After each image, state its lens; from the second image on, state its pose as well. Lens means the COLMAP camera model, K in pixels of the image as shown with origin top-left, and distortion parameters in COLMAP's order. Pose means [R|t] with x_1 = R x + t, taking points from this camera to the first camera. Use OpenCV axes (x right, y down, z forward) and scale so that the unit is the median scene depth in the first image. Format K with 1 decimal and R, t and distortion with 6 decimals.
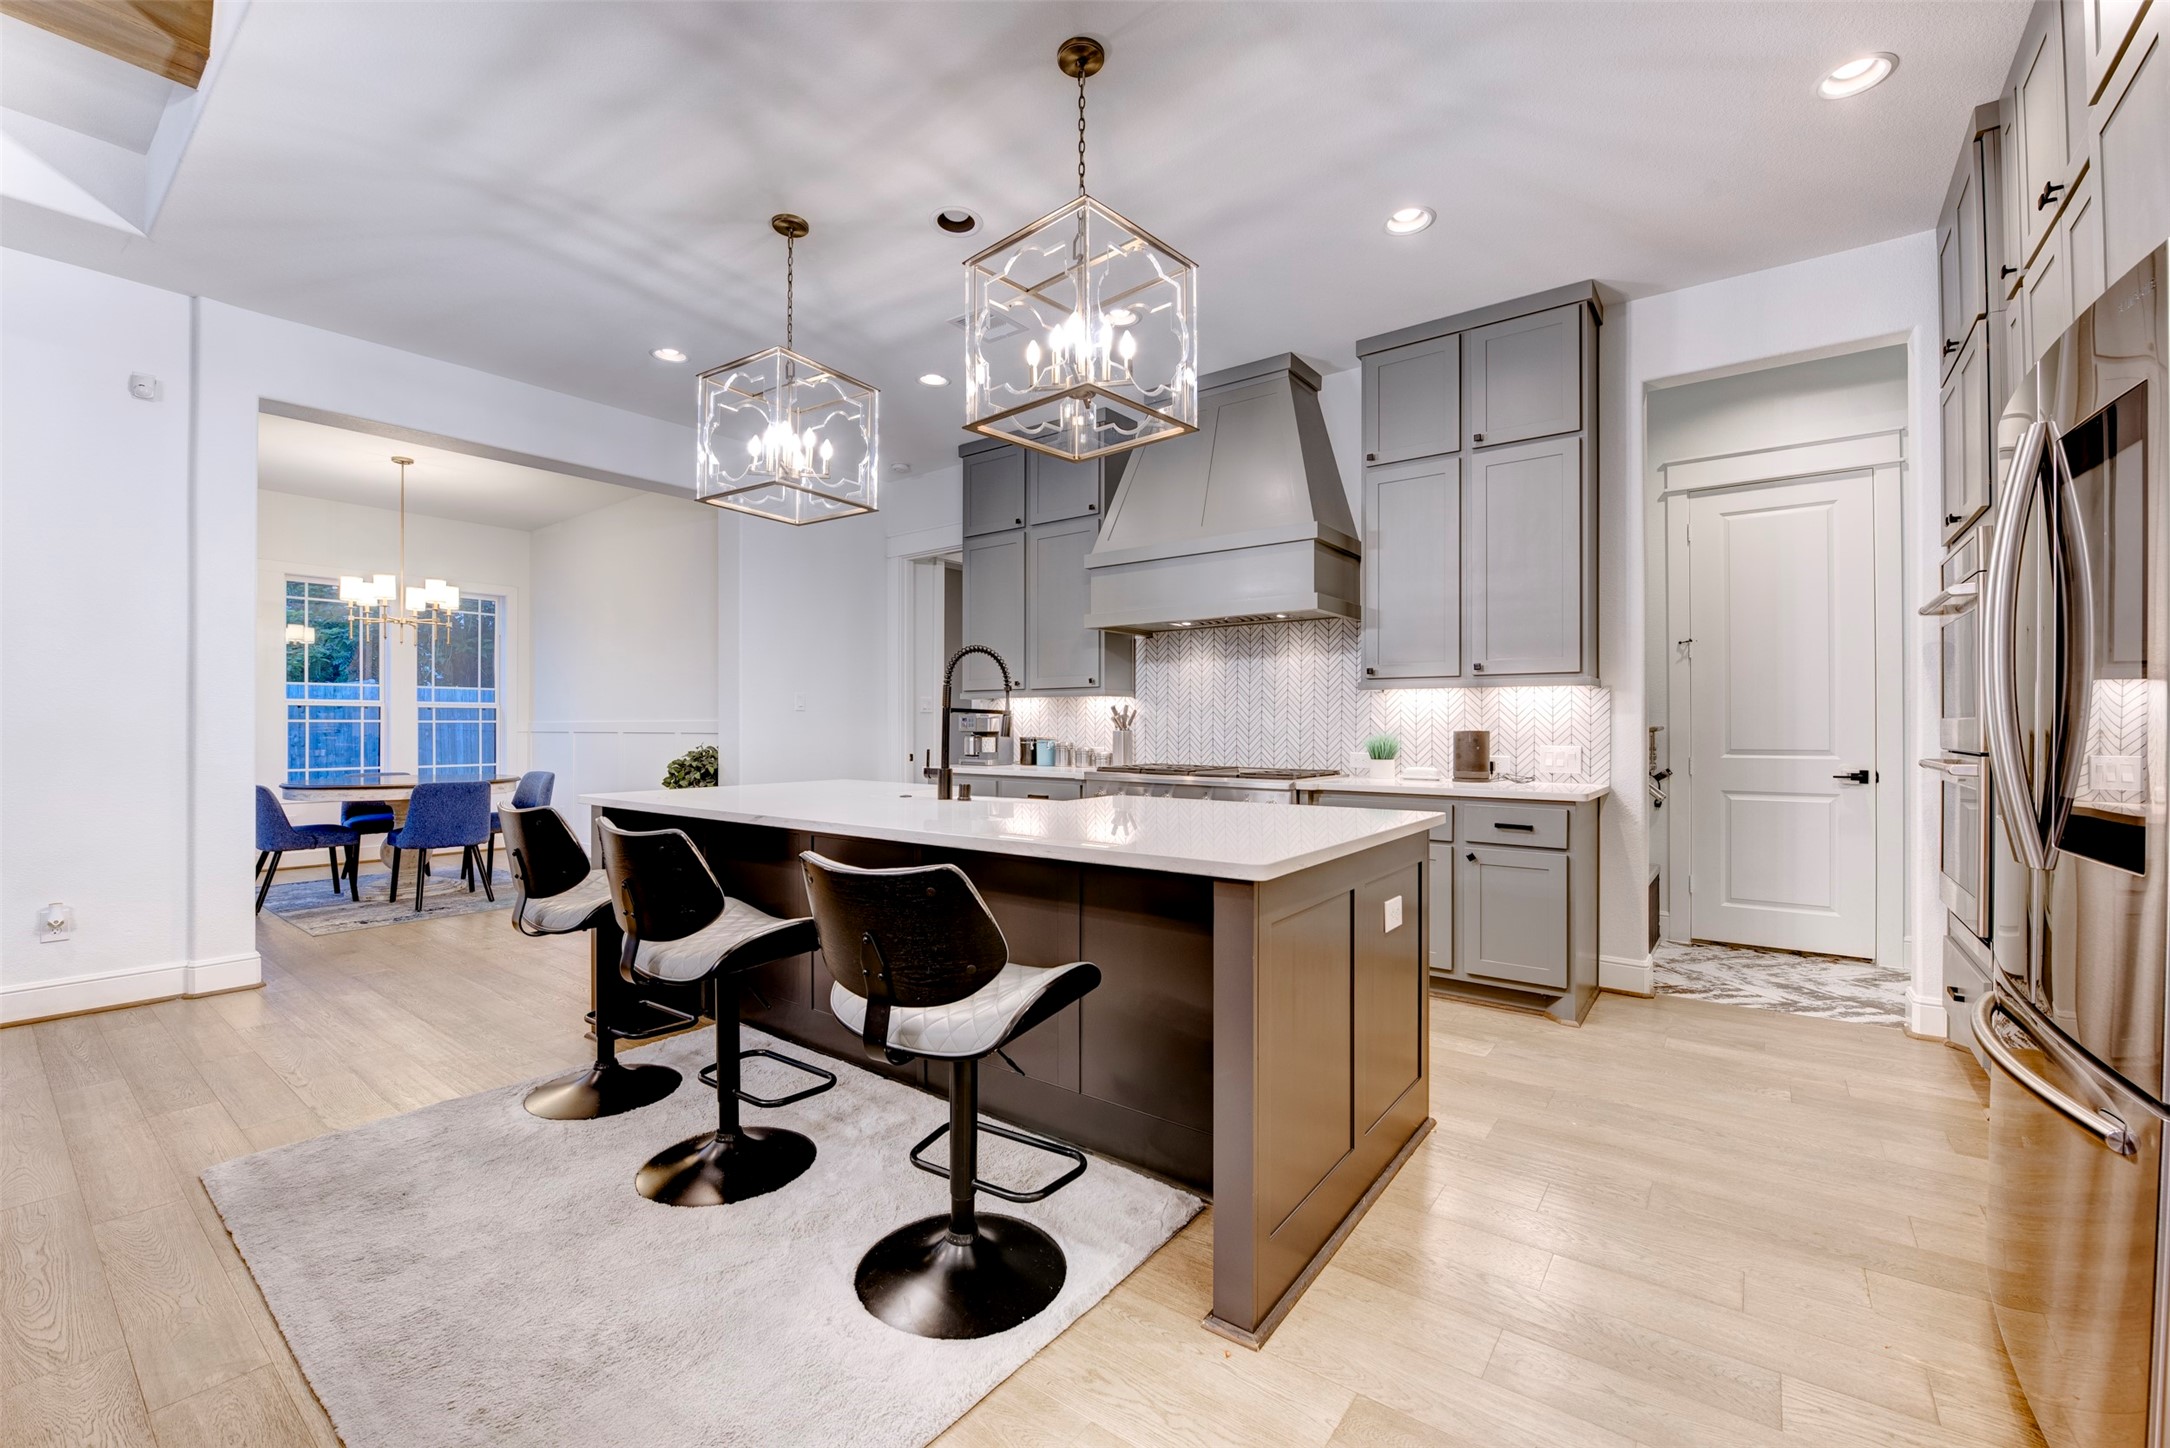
lens RADIAL K [[887.6, 0, 1080.9], [0, 887.6, 726.0], [0, 0, 1]] dist [-0.018511, -0.000688]
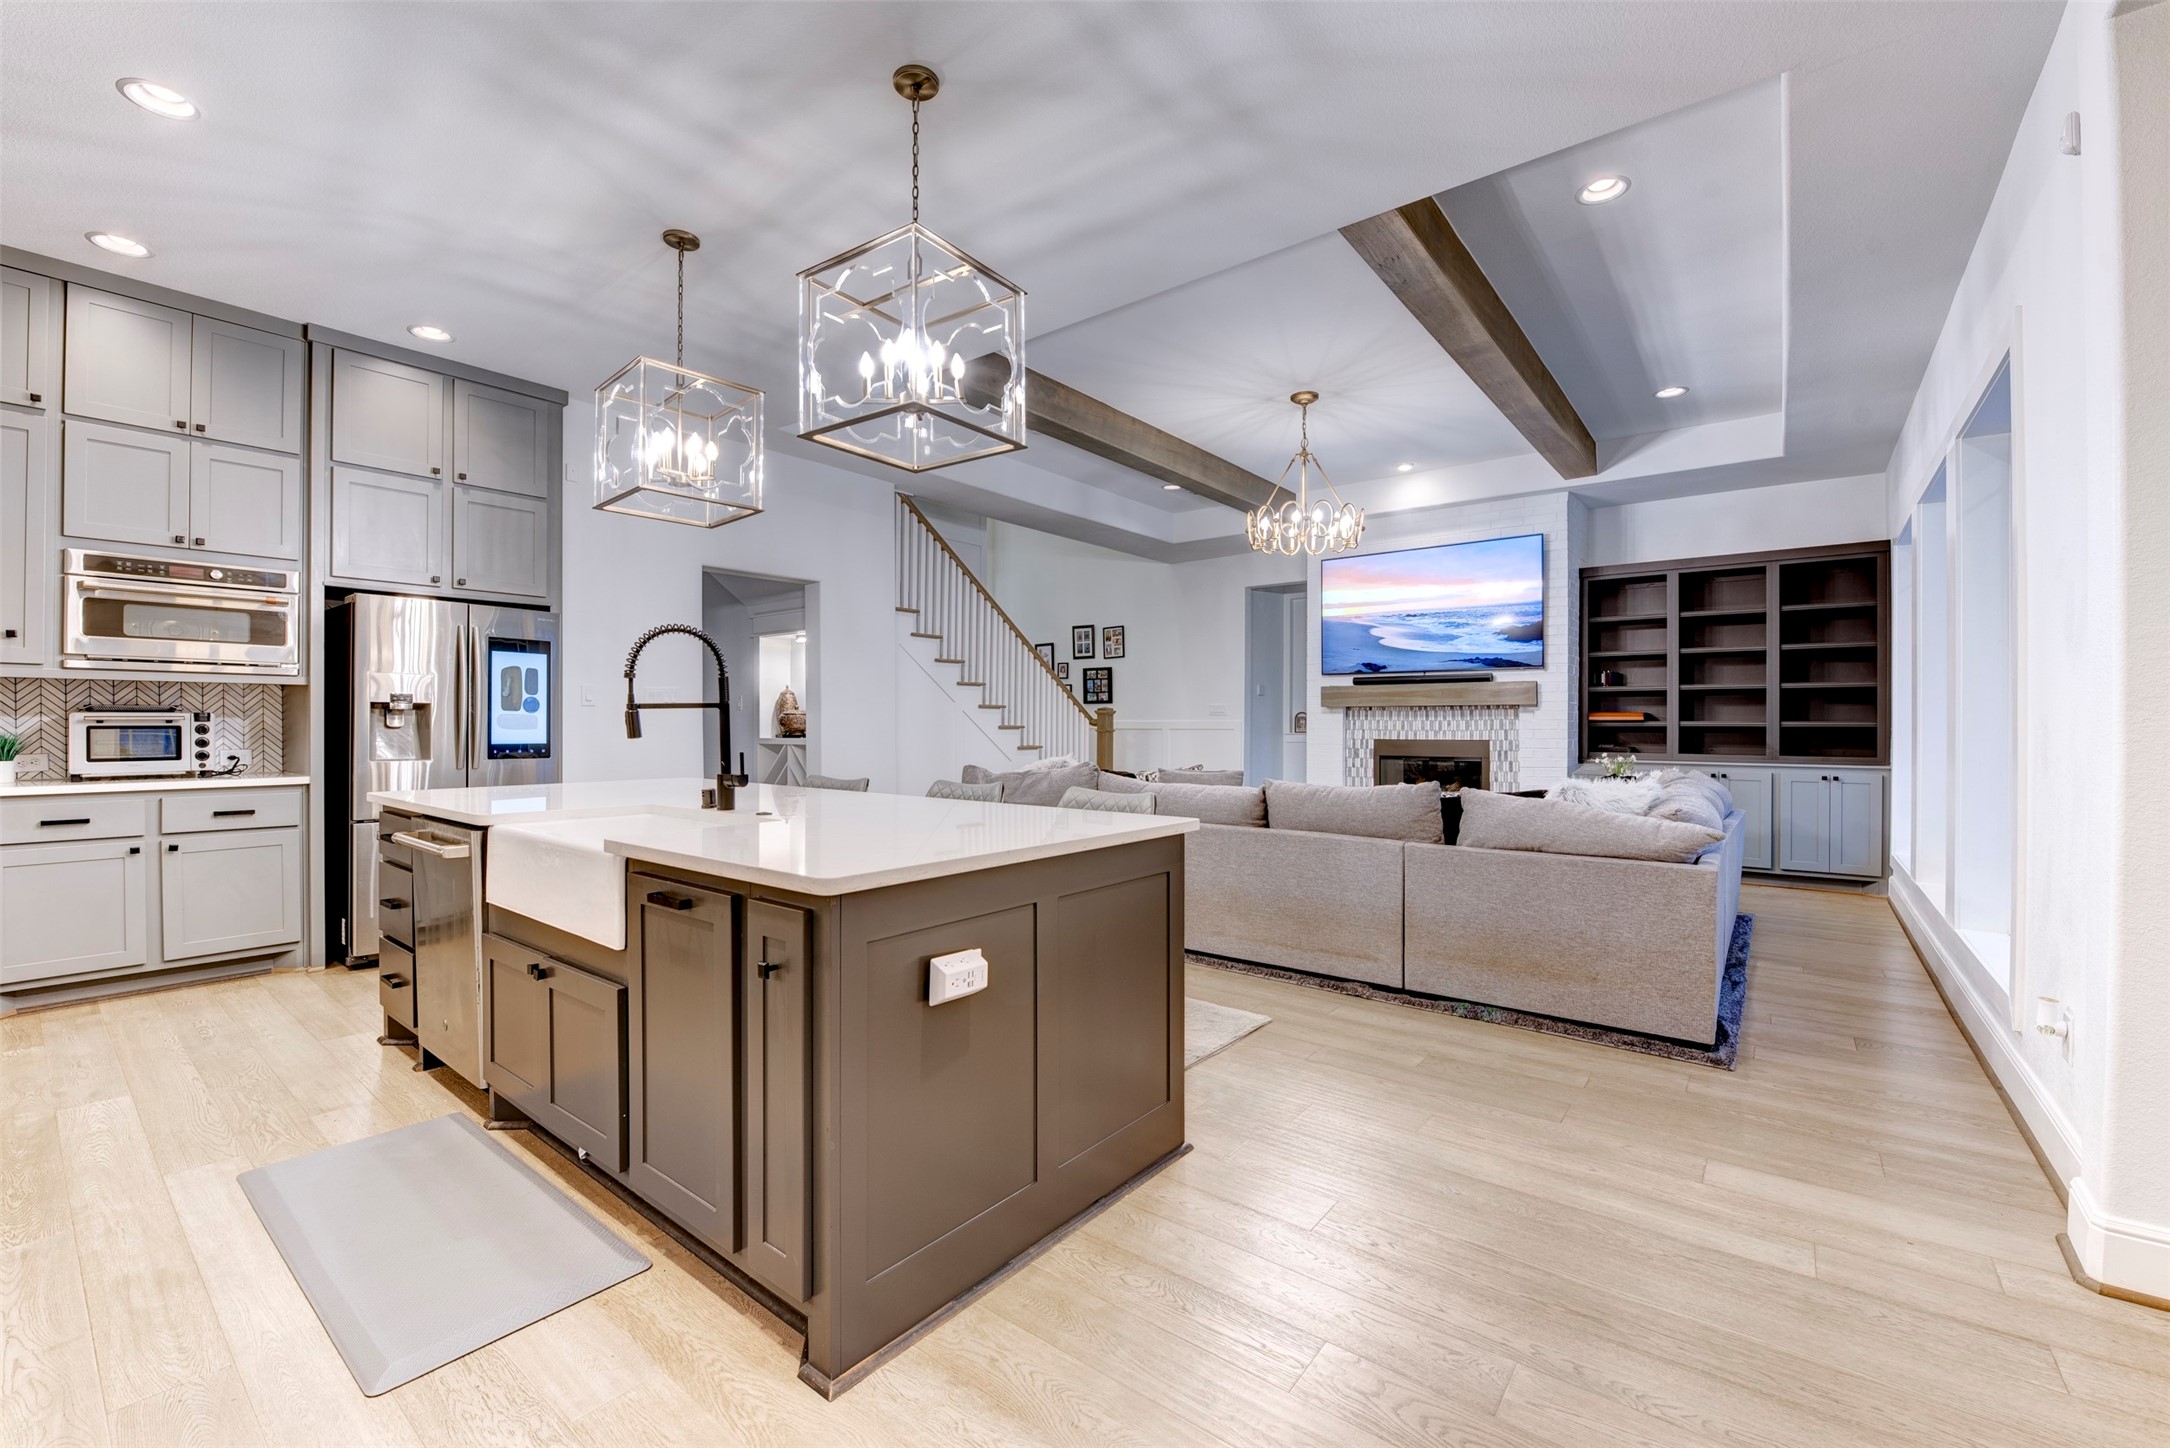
lens RADIAL K [[887.6, 0, 1086.0], [0, 887.6, 725.0], [0, 0, 1]] dist [-0.018511, -0.000688]
pose [[-0.999875, -0.003008, 0.015506, -0.348400], [-0.003011, 0.999995, -0.000203, -0.000021], [-0.015505, -0.000250, -0.999880, 1.248920]]
